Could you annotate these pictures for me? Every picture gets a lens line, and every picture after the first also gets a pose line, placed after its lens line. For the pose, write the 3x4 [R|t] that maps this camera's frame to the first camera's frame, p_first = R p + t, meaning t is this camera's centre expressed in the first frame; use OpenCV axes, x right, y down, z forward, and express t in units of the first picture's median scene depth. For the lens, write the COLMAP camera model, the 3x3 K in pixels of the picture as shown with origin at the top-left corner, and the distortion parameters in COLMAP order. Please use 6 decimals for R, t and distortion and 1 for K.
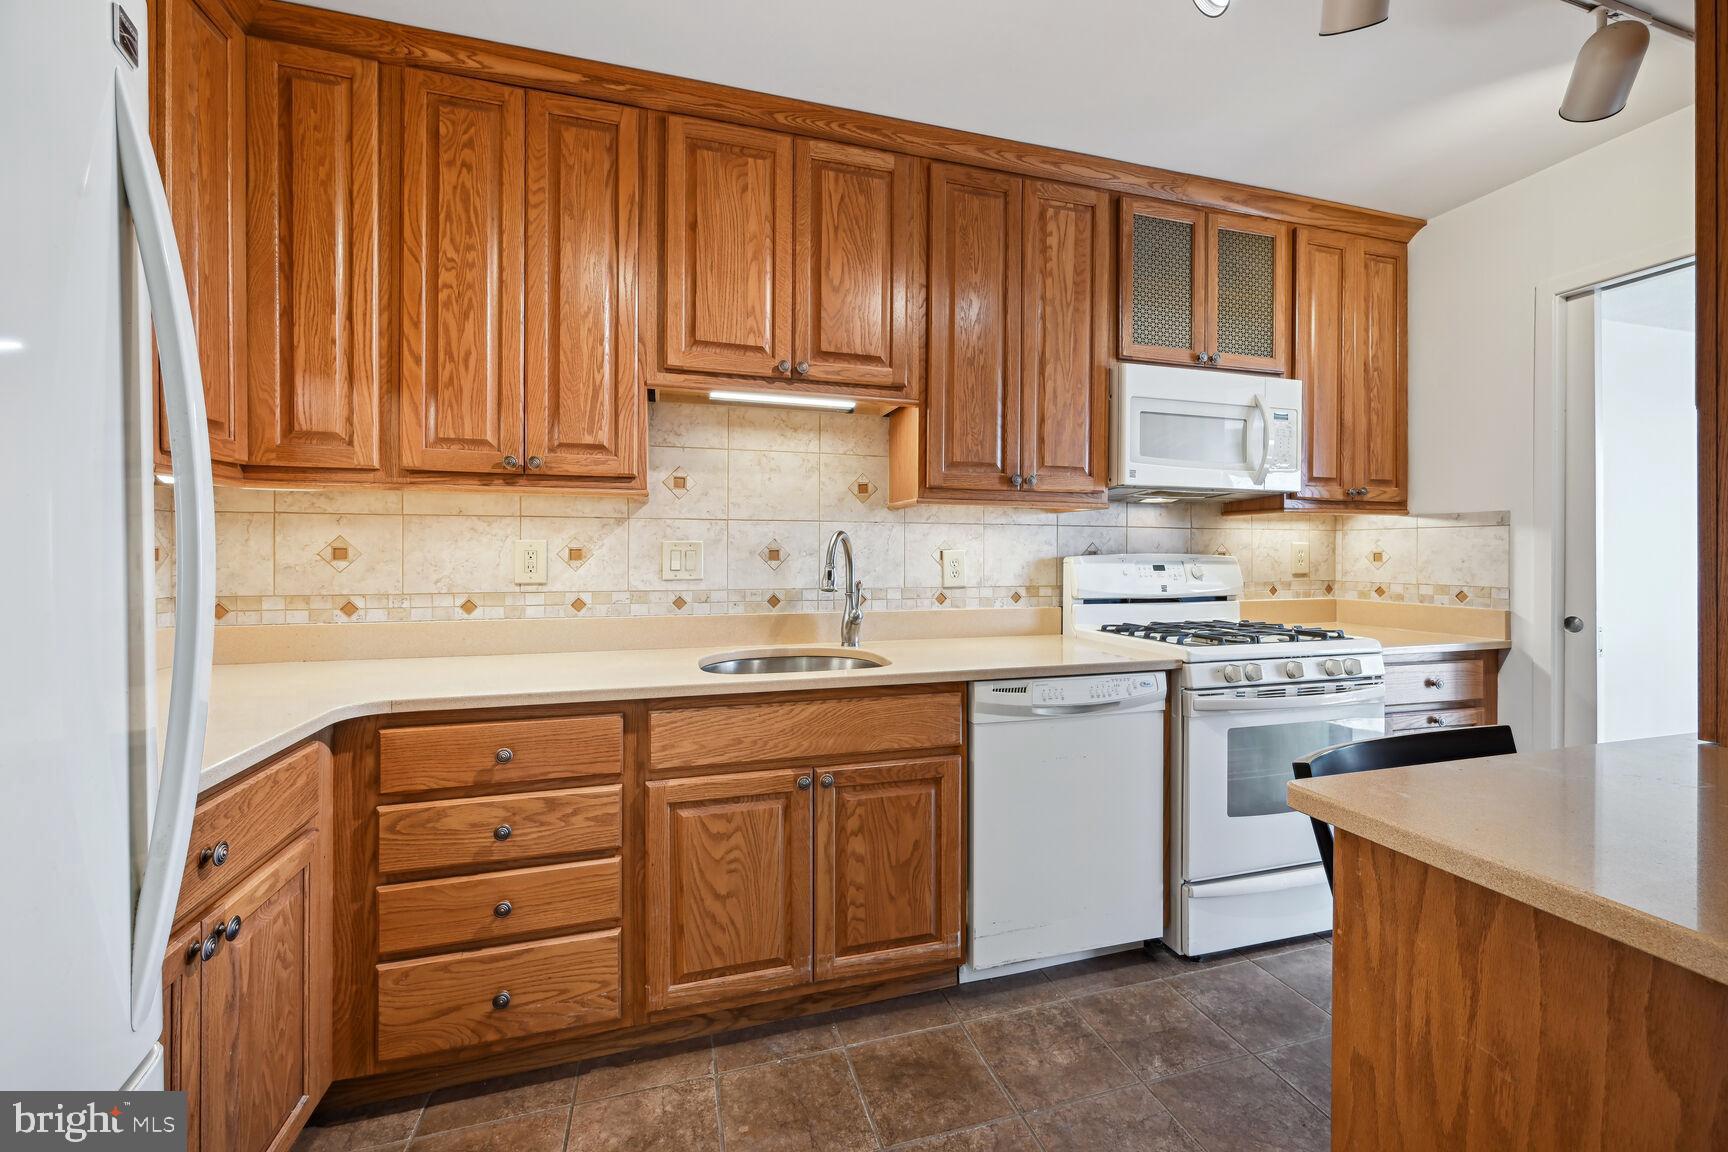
lens RADIAL K [[688.2, 0, 871.5], [0, 688.2, 561.0], [0, 0, 1]] dist [-0.000580, -0.000477]
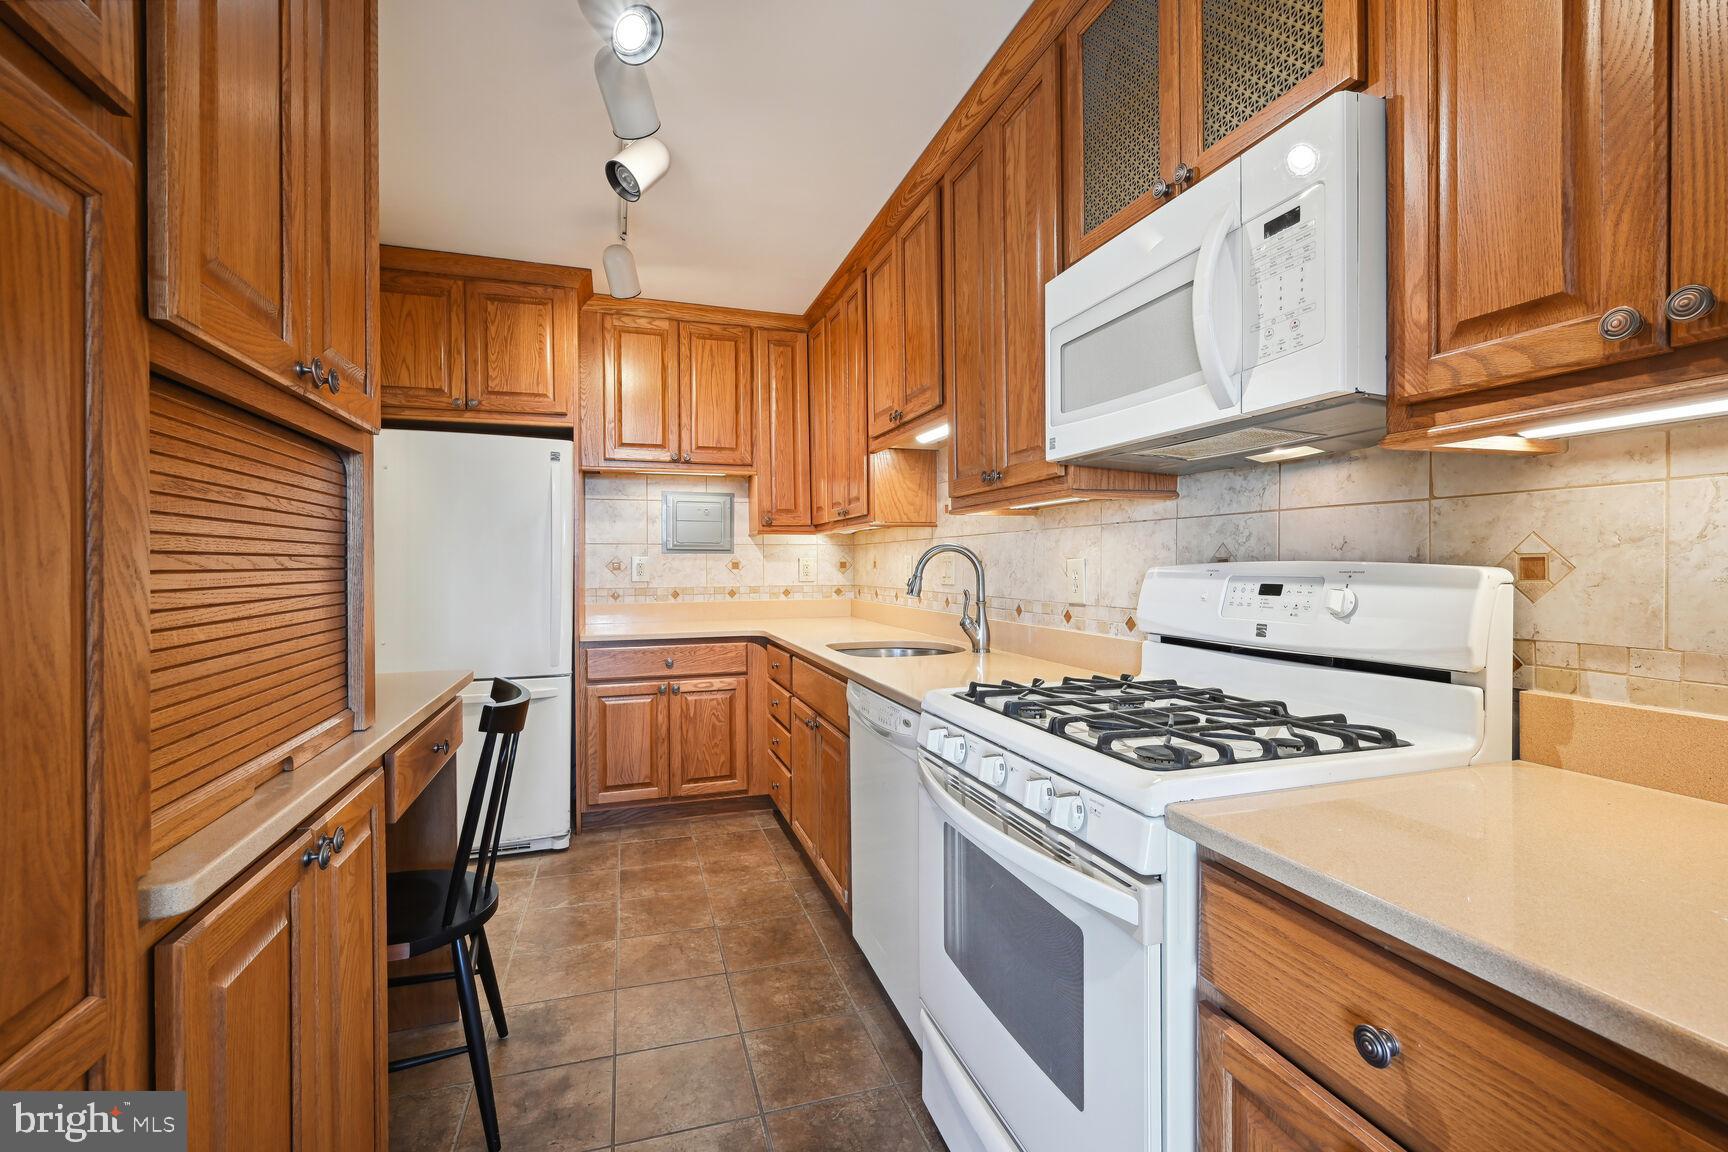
lens RADIAL K [[777.5, 0, 883.2], [0, 777.5, 567.9], [0, 0, 1]] dist [-0.001736, -0.000539]
pose [[0.025840, 0.003443, -0.999660, 1.121277], [-0.003113, 0.999989, 0.003363, -0.008233], [0.999661, 0.003025, 0.025851, 0.800281]]
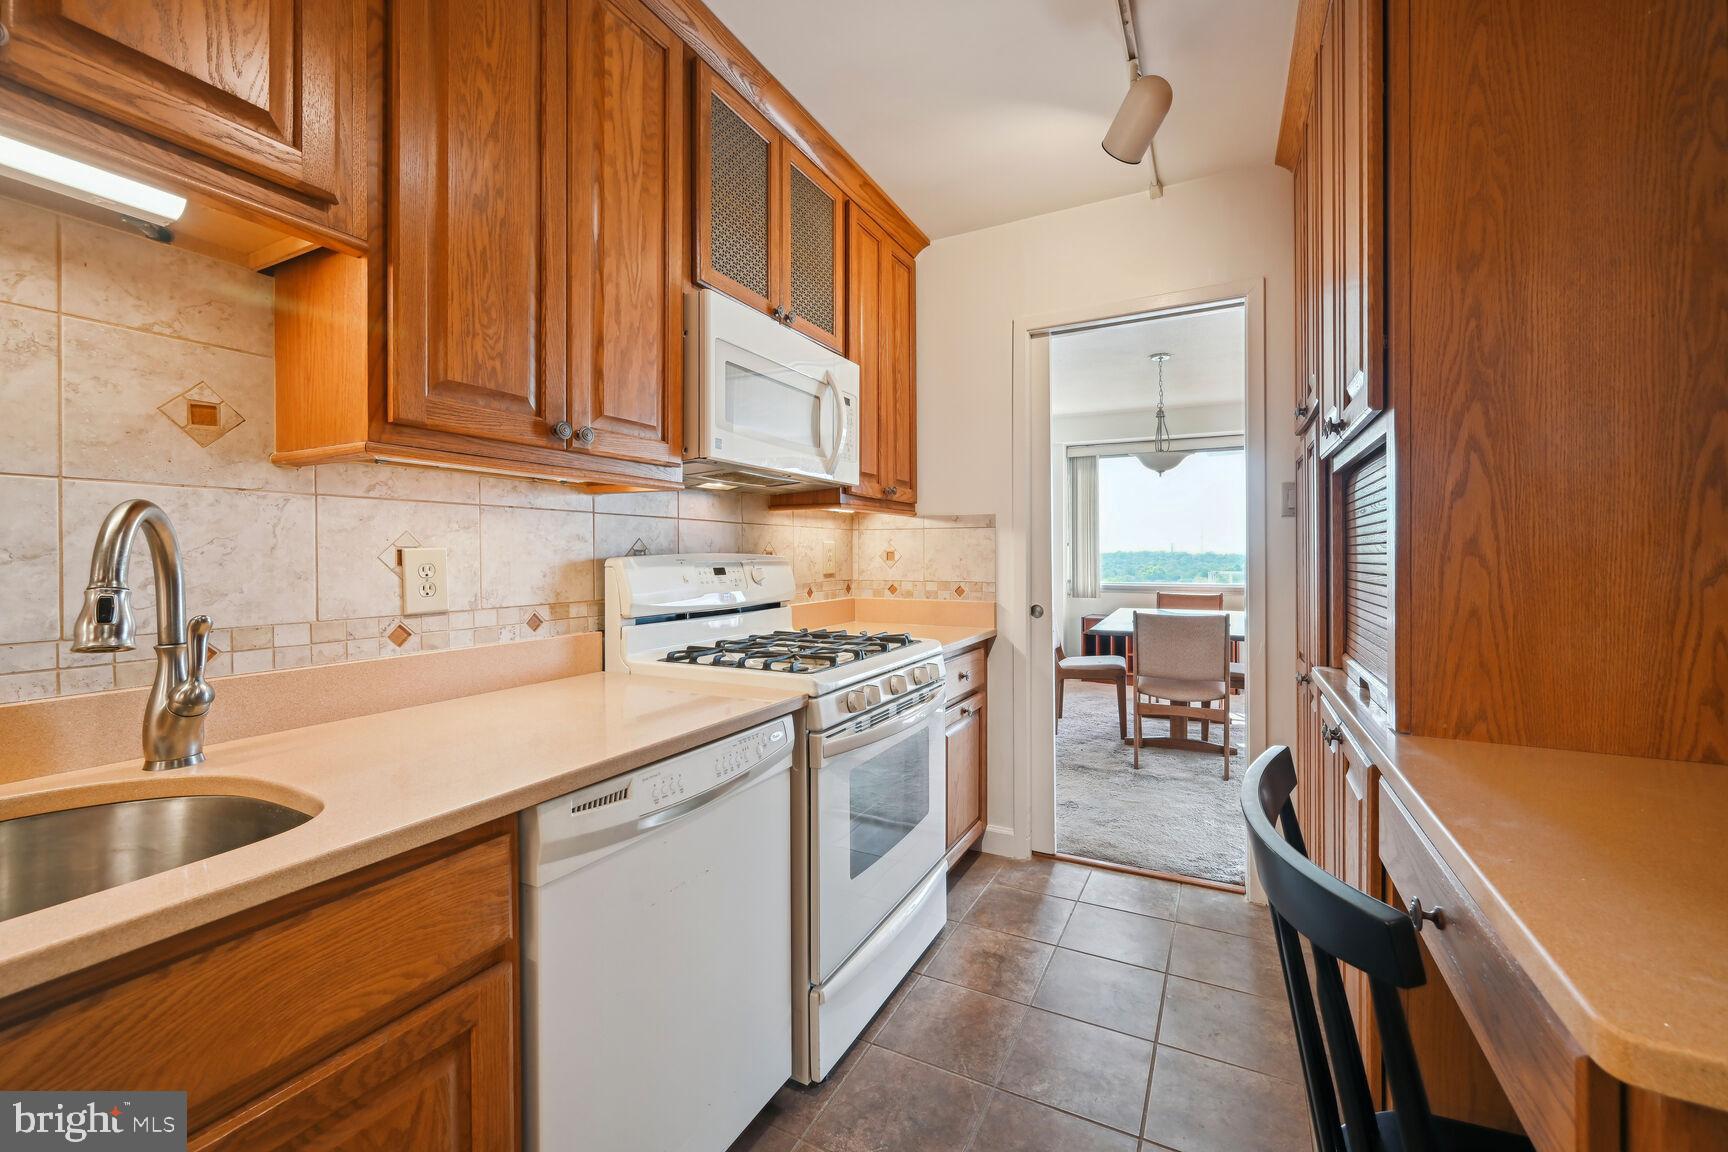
lens RADIAL K [[688.2, 0, 871.5], [0, 688.2, 561.0], [0, 0, 1]] dist [-0.000580, -0.000477]
pose [[0.700027, -0.011172, 0.714029, -0.029638], [0.012848, 0.999913, 0.003049, -0.002368], [-0.714000, 0.007040, 0.700110, 0.363855]]
